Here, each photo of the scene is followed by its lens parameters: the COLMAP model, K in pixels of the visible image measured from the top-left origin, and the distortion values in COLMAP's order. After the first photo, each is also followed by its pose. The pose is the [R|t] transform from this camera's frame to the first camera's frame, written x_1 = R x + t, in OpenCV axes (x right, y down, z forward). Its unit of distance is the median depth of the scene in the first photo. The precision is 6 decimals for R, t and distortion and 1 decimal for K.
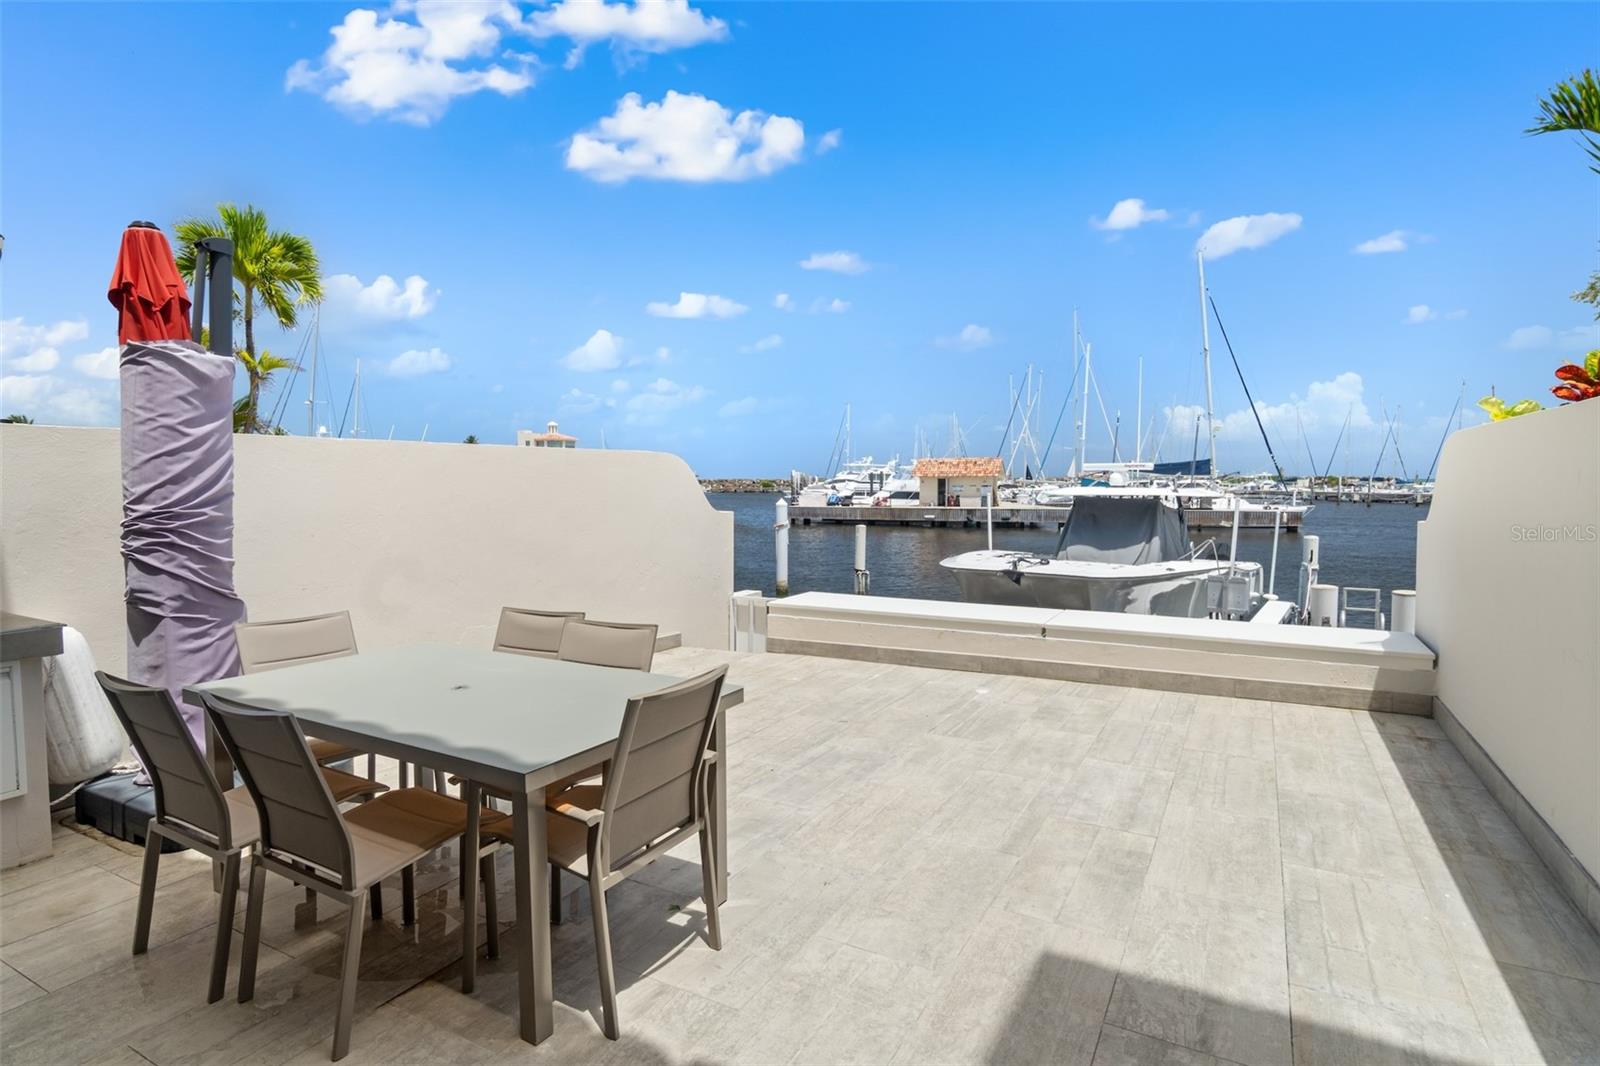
lens RADIAL K [[815.0, 0, 812.8], [0, 815.0, 551.3], [0, 0, 1]] dist [-0.003470, 0.001547]
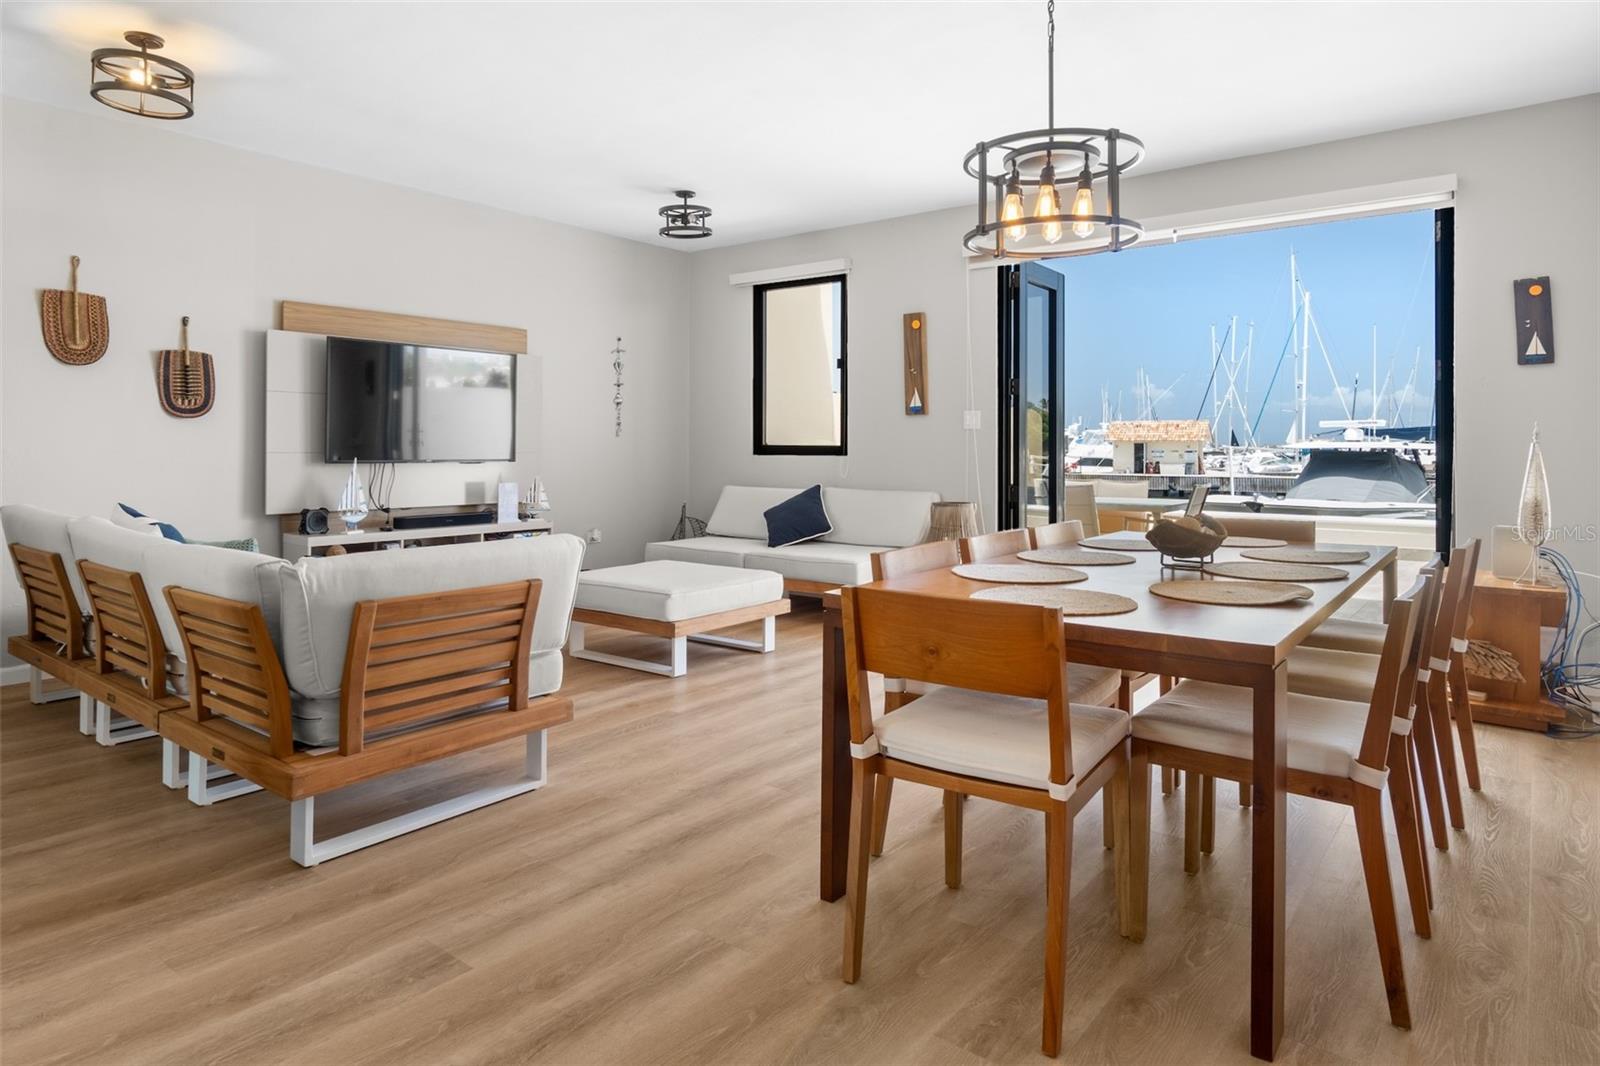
lens RADIAL K [[935.9, 0, 806.1], [0, 935.9, 438.3], [0, 0, 1]] dist [0.004118, 0.000929]
pose [[0.986071, 0.005804, -0.166222, -0.054739], [-0.021831, 0.995261, -0.094753, 0.020366], [0.164884, 0.097062, 0.981525, -0.140058]]
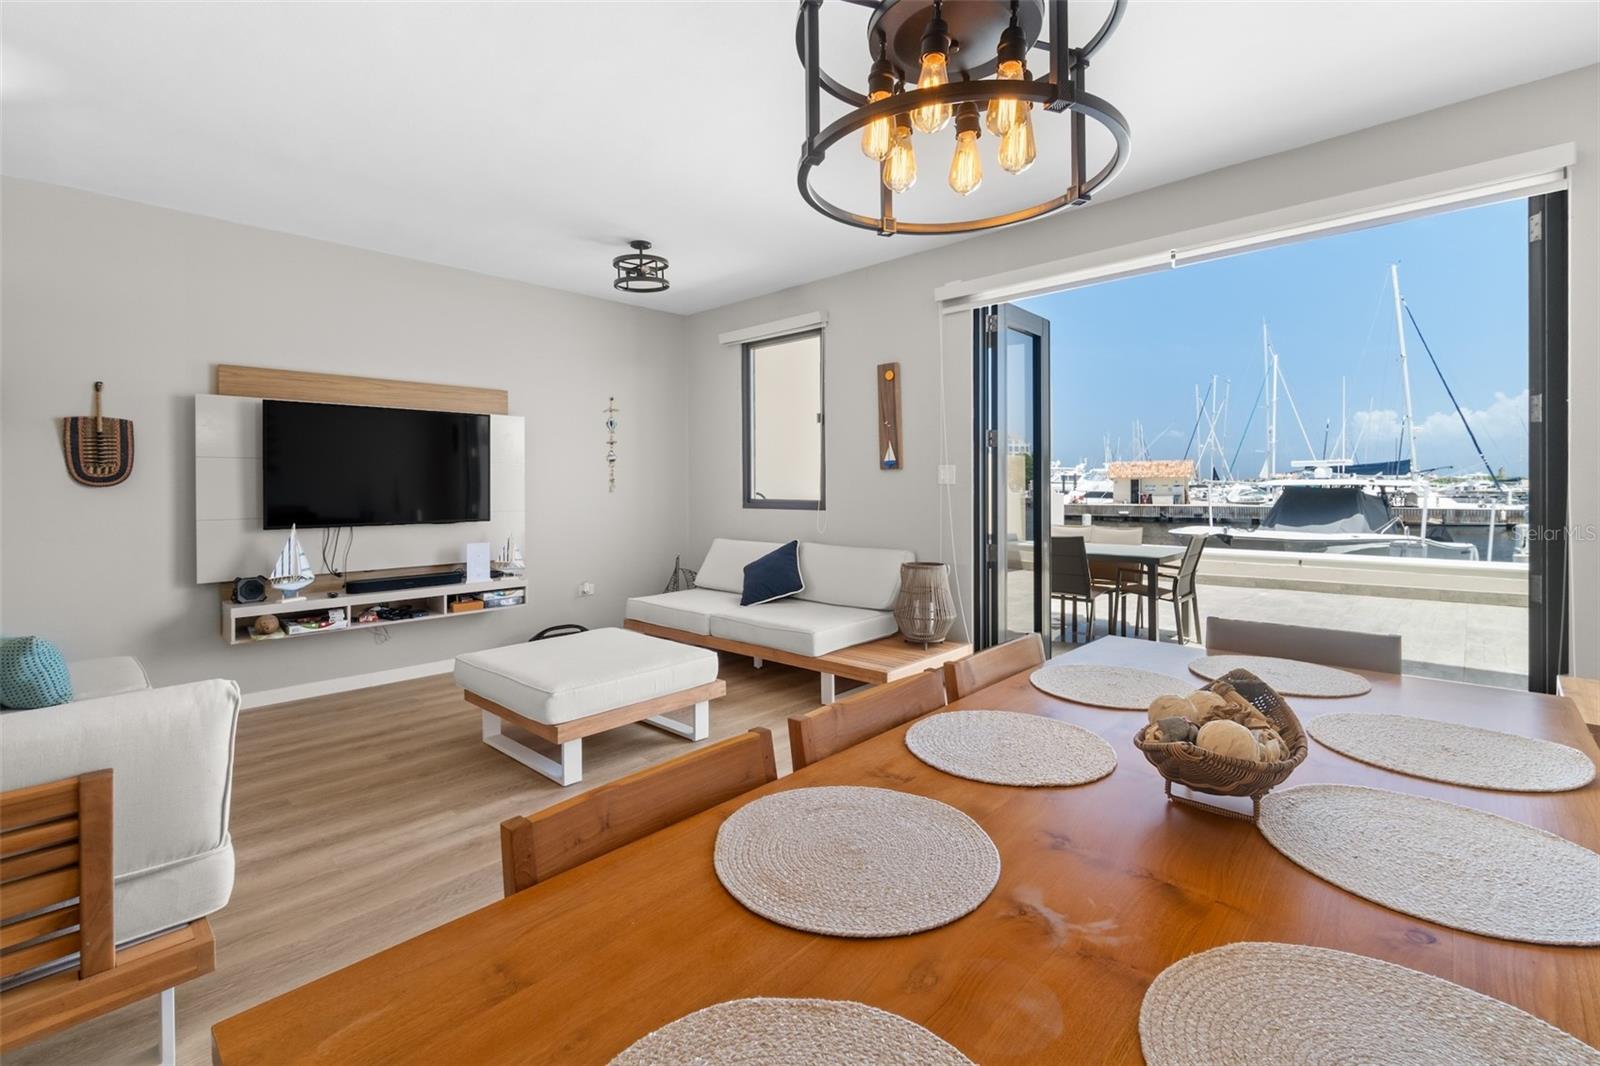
lens RADIAL K [[709.0, 0, 797.9], [0, 709.0, 491.5], [0, 0, 1]] dist [-0.011419, -0.000306]
pose [[0.963683, 0.000684, -0.267048, -0.049205], [-0.021006, 0.997093, -0.073247, 0.015656], [0.266222, 0.076196, 0.960895, -0.110804]]
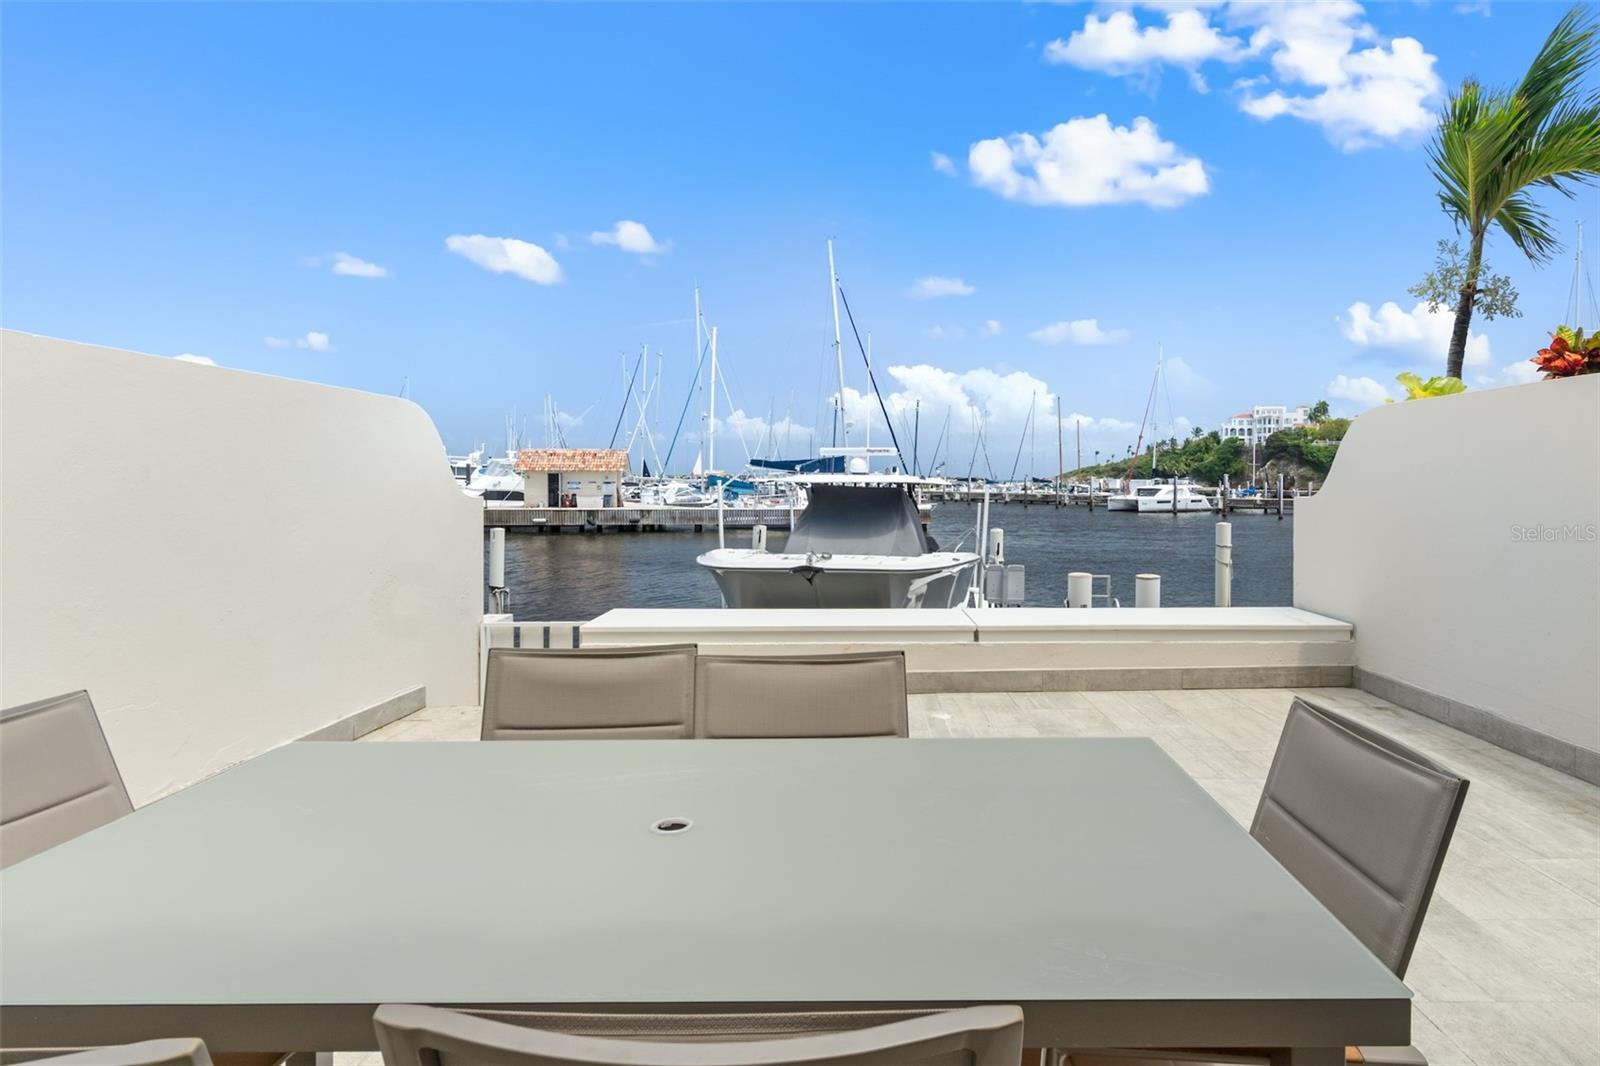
lens RADIAL K [[935.9, 0, 891.3], [0, 935.9, 492.6], [0, 0, 1]] dist [0.004118, 0.000929]
pose [[0.861183, -0.000700, 0.508295, -0.042595], [0.037962, 0.997295, -0.062943, 0.002766], [-0.506876, 0.073501, 0.858880, 0.041947]]
